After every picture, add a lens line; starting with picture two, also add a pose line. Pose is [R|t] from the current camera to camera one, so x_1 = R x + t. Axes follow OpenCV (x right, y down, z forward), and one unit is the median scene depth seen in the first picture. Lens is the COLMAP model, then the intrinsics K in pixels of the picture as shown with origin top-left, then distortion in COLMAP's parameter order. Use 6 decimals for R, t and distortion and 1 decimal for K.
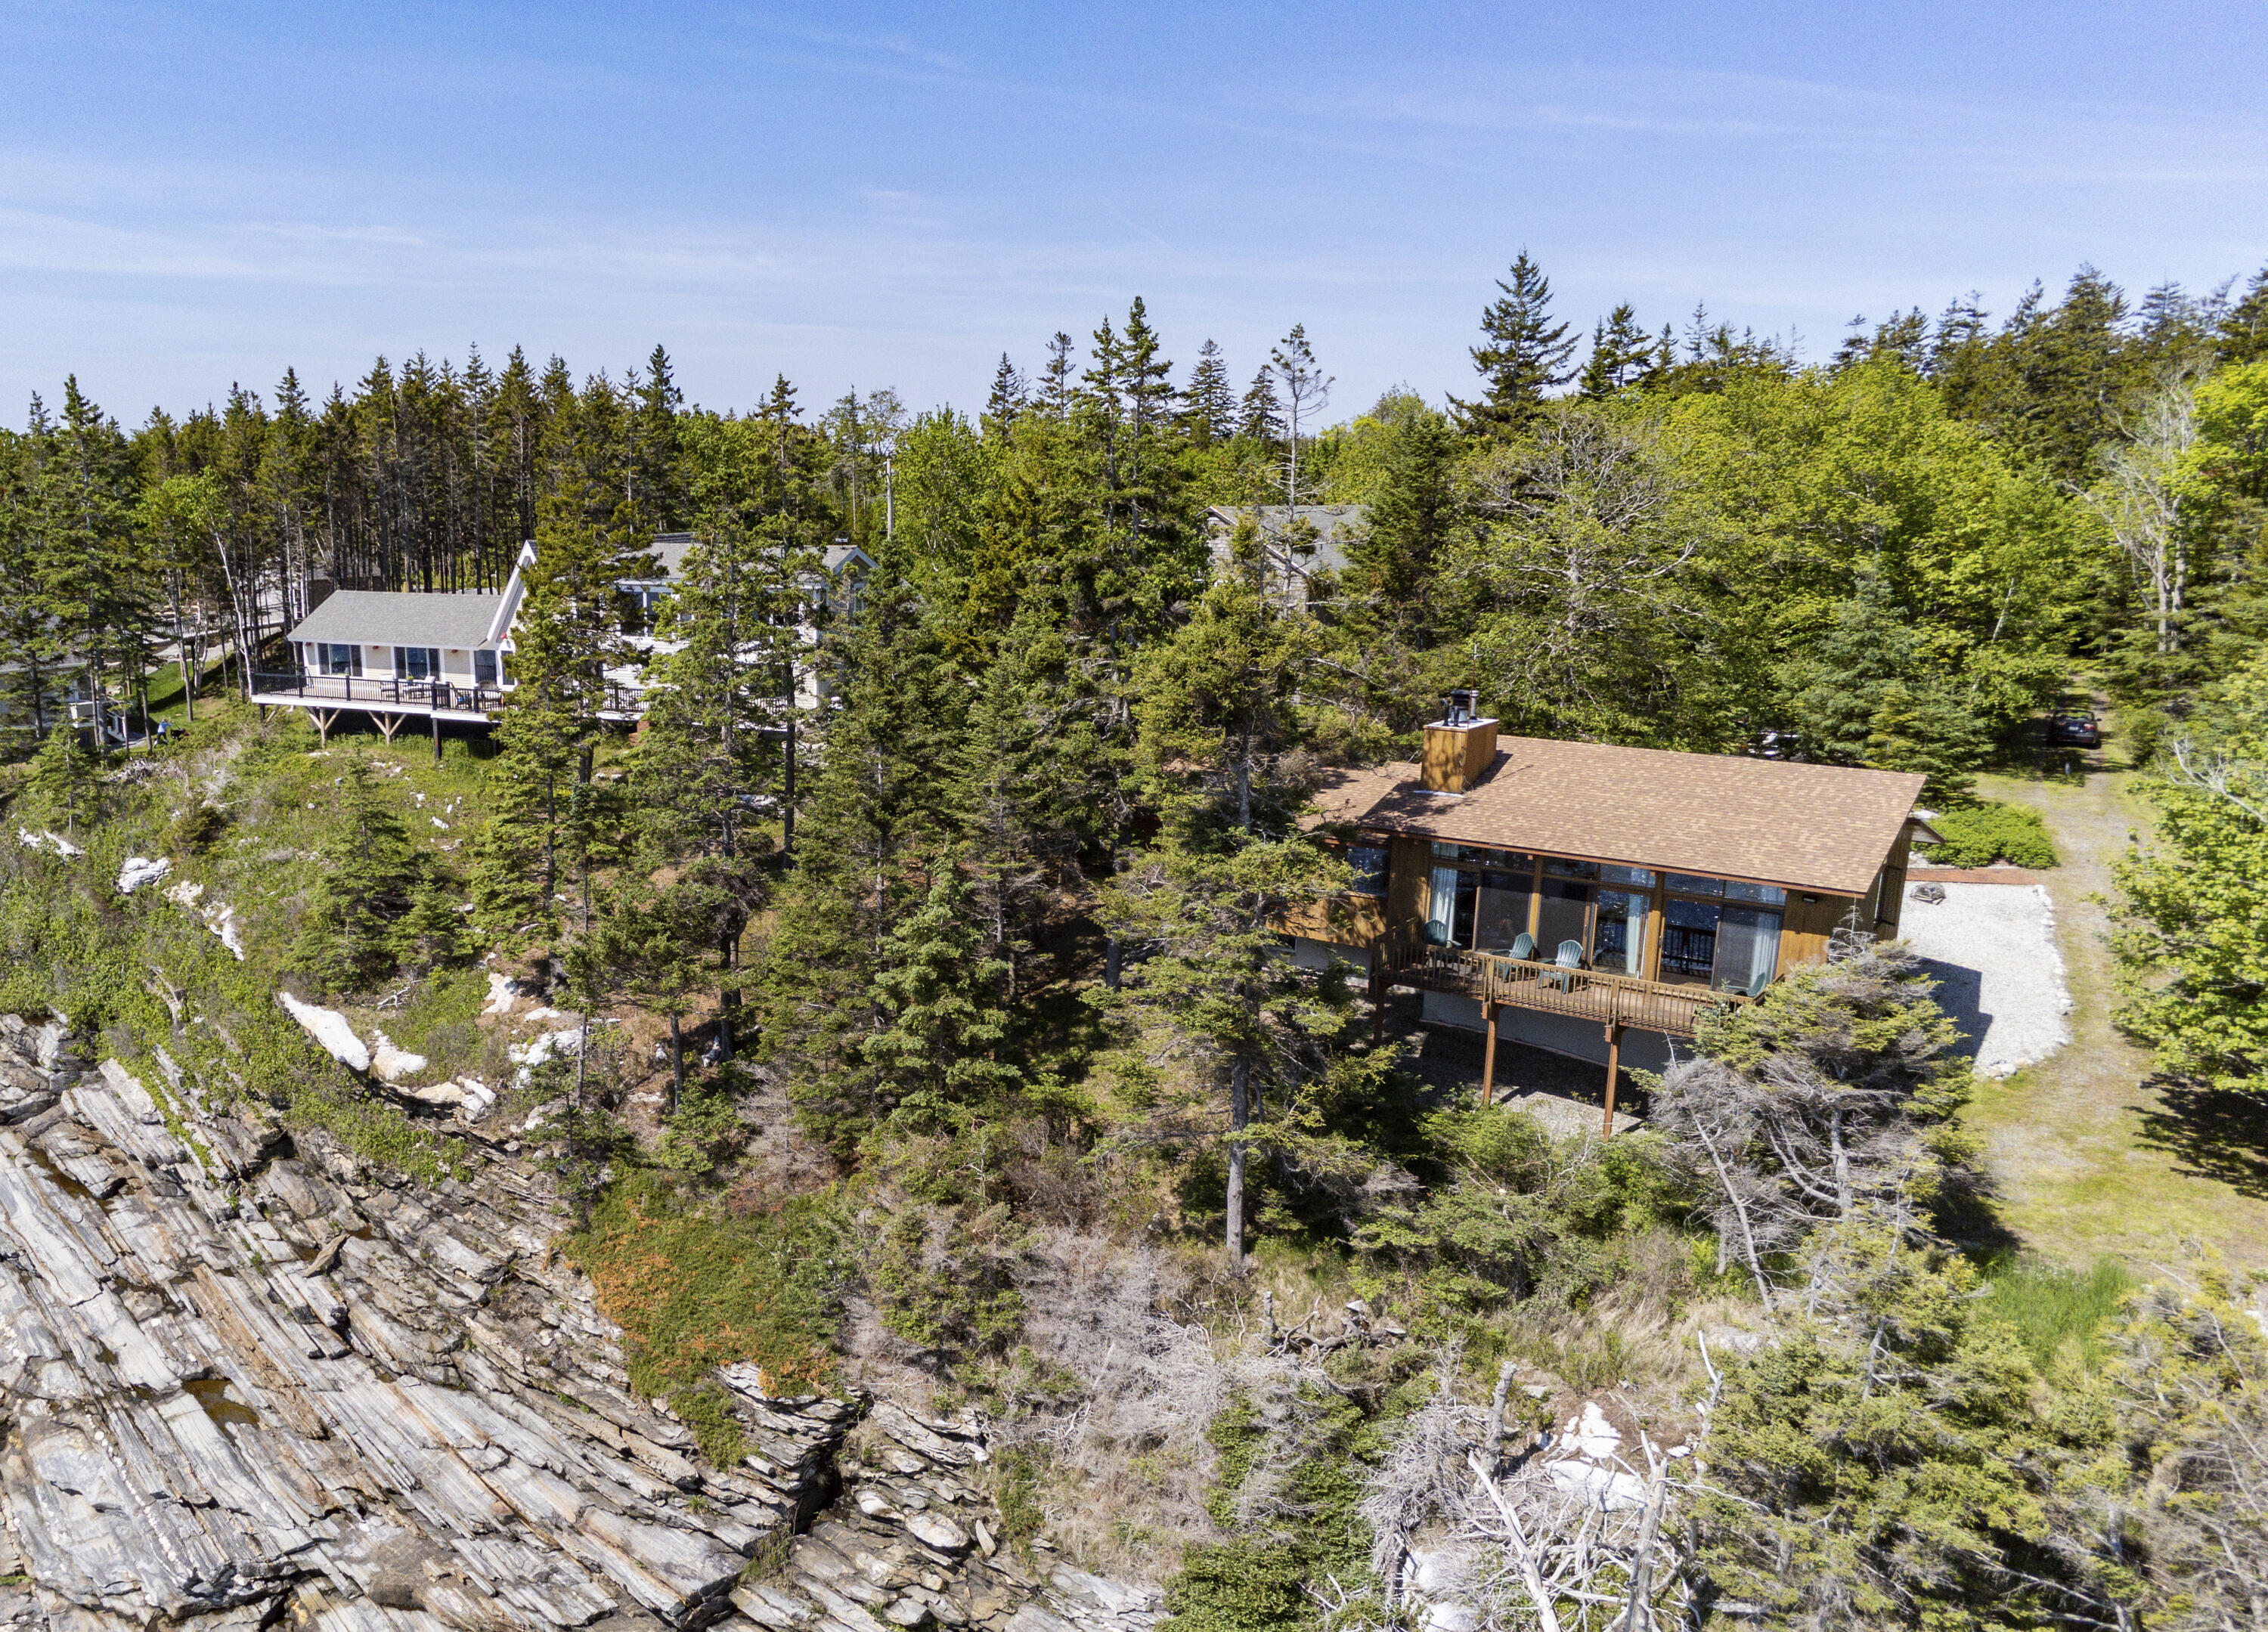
lens RADIAL K [[1768.8, 0, 875.6], [0, 1768.8, 919.9], [0, 0, 1]] dist [-0.042929, 0.000951]
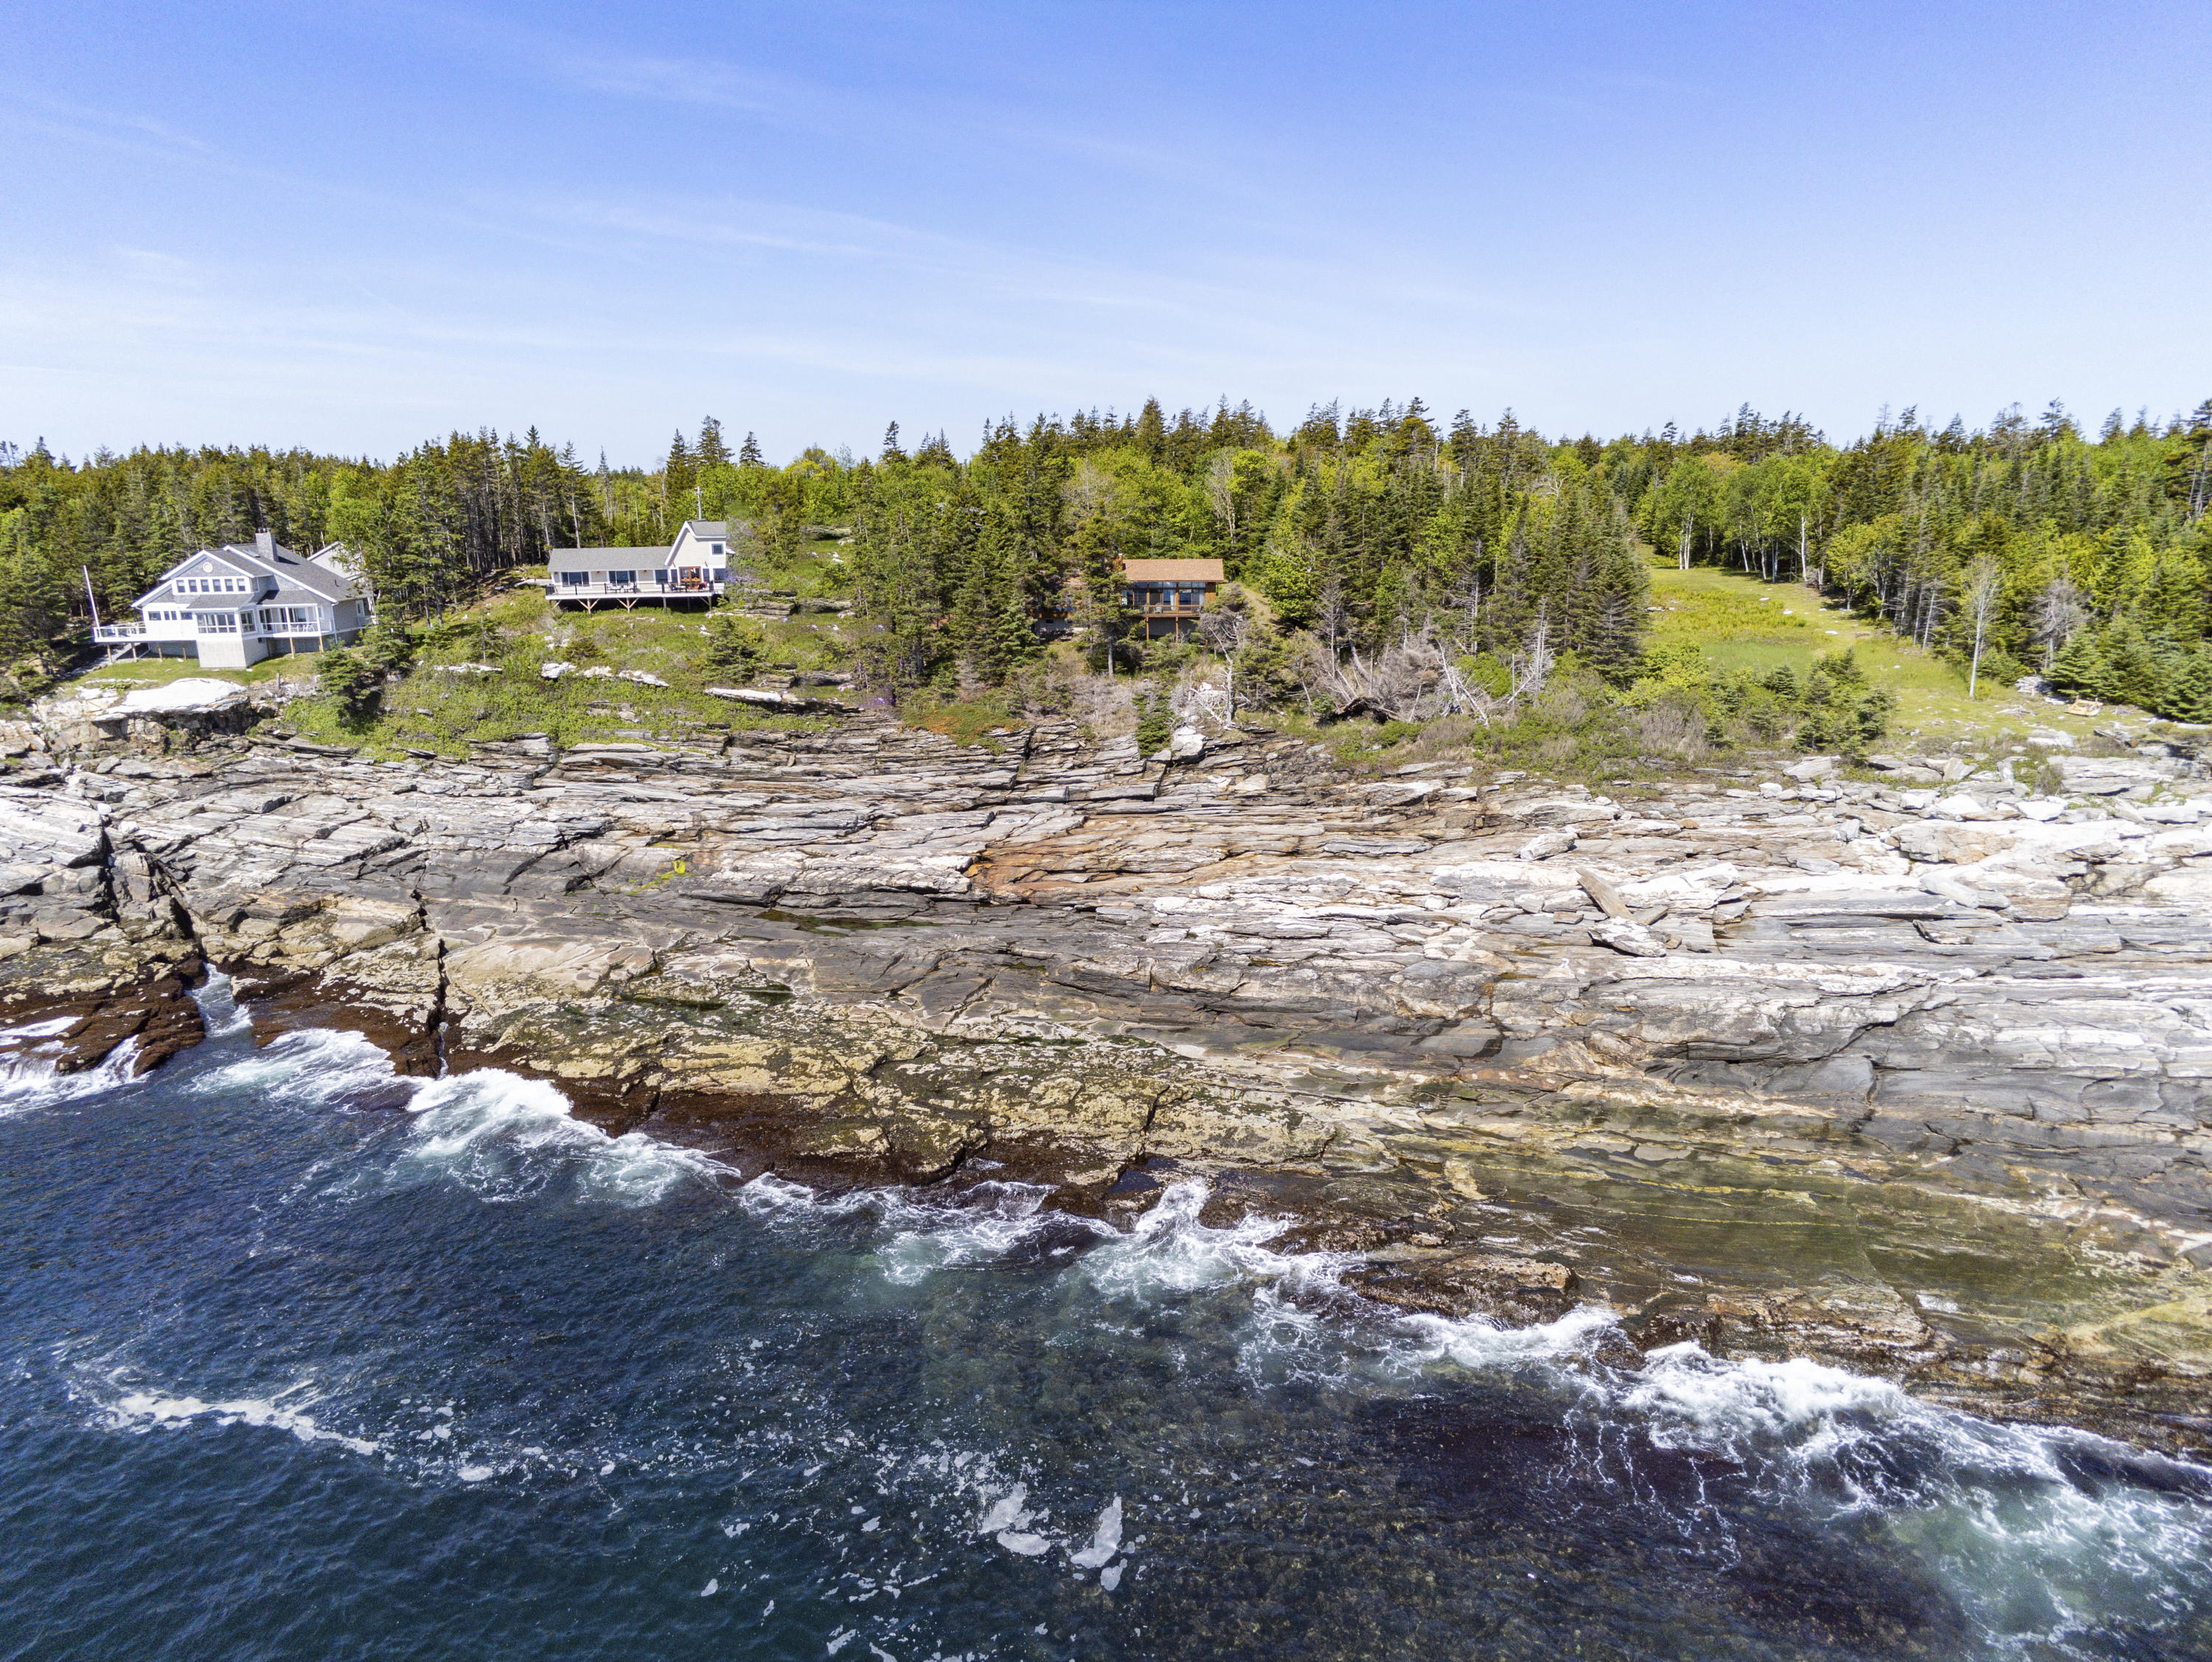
lens RADIAL K [[1462.8, 0, 1134.1], [0, 1462.8, 837.7], [0, 0, 1]] dist [-0.040357, -0.000992]
pose [[0.798329, -0.143063, 0.584982, -1.450822], [0.152852, 0.987700, 0.032953, 0.365120], [-0.582501, 0.063108, 0.810377, -1.422687]]
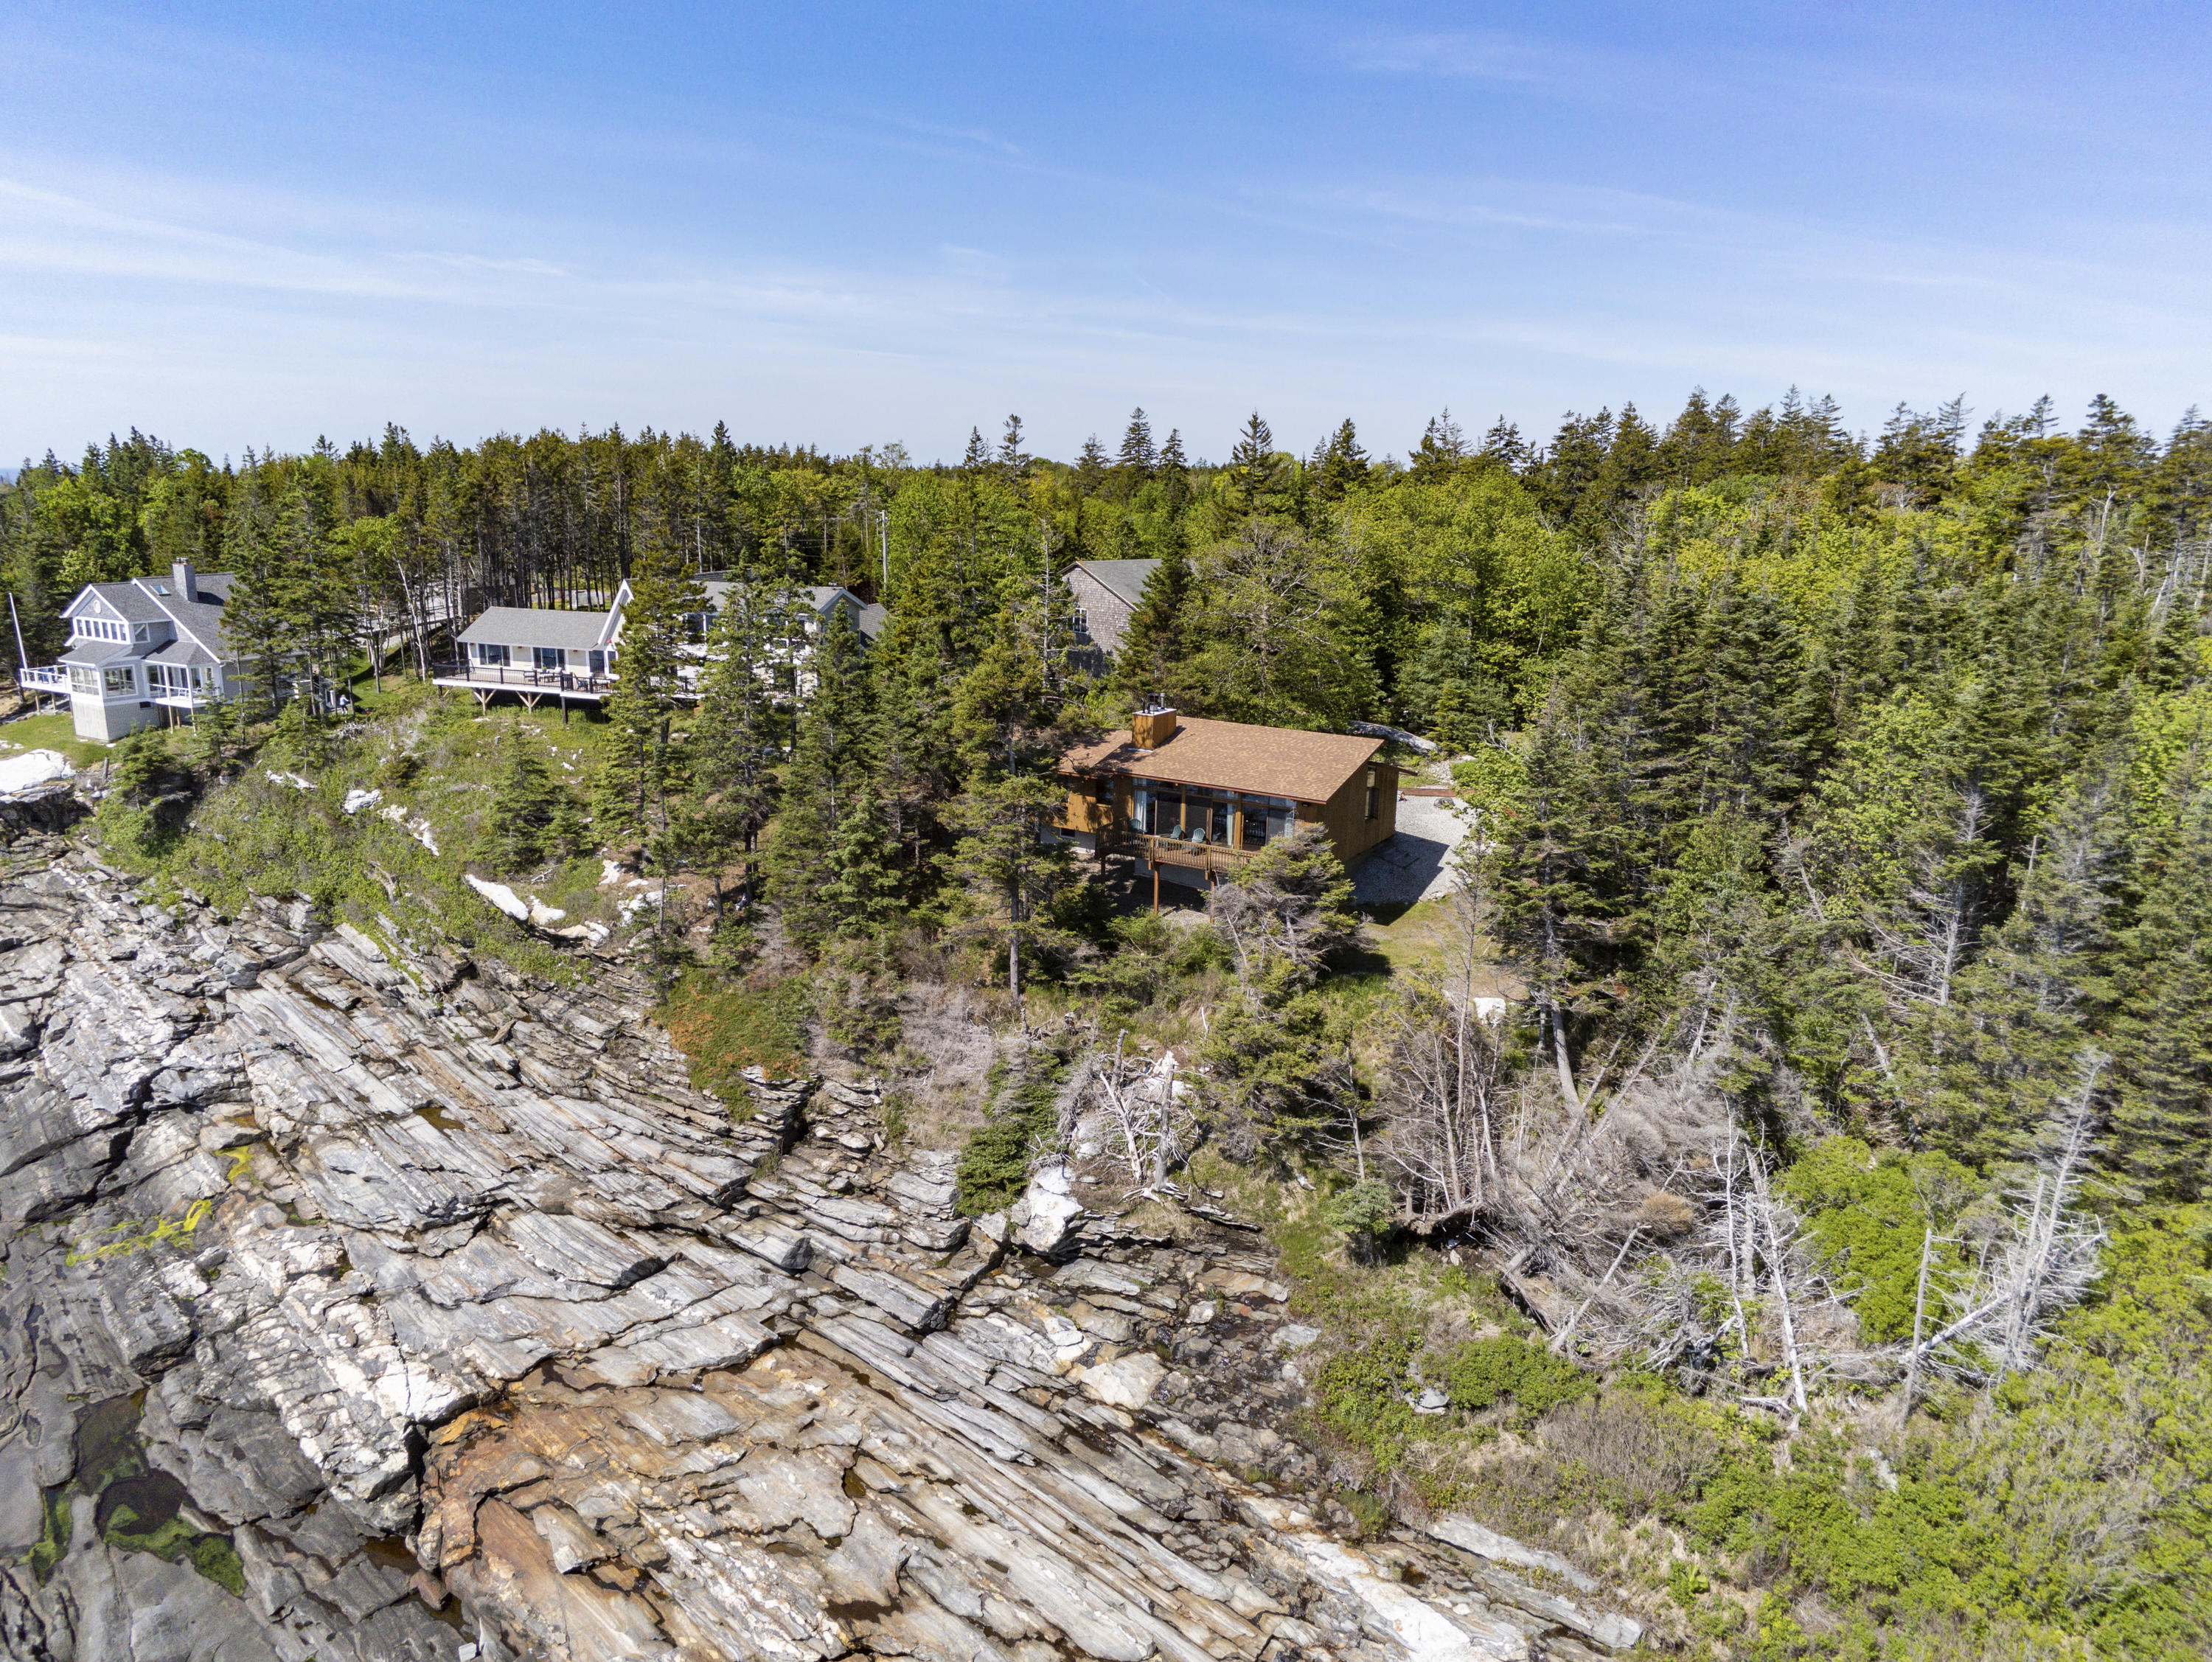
lens RADIAL K [[1462.8, 0, 1134.1], [0, 1462.8, 837.7], [0, 0, 1]] dist [-0.040357, -0.000992]
pose [[0.989941, -0.010127, 0.141115, 0.089238], [0.010251, 0.999947, -0.000147, 0.018225], [-0.141107, 0.001592, 0.989993, -0.466556]]
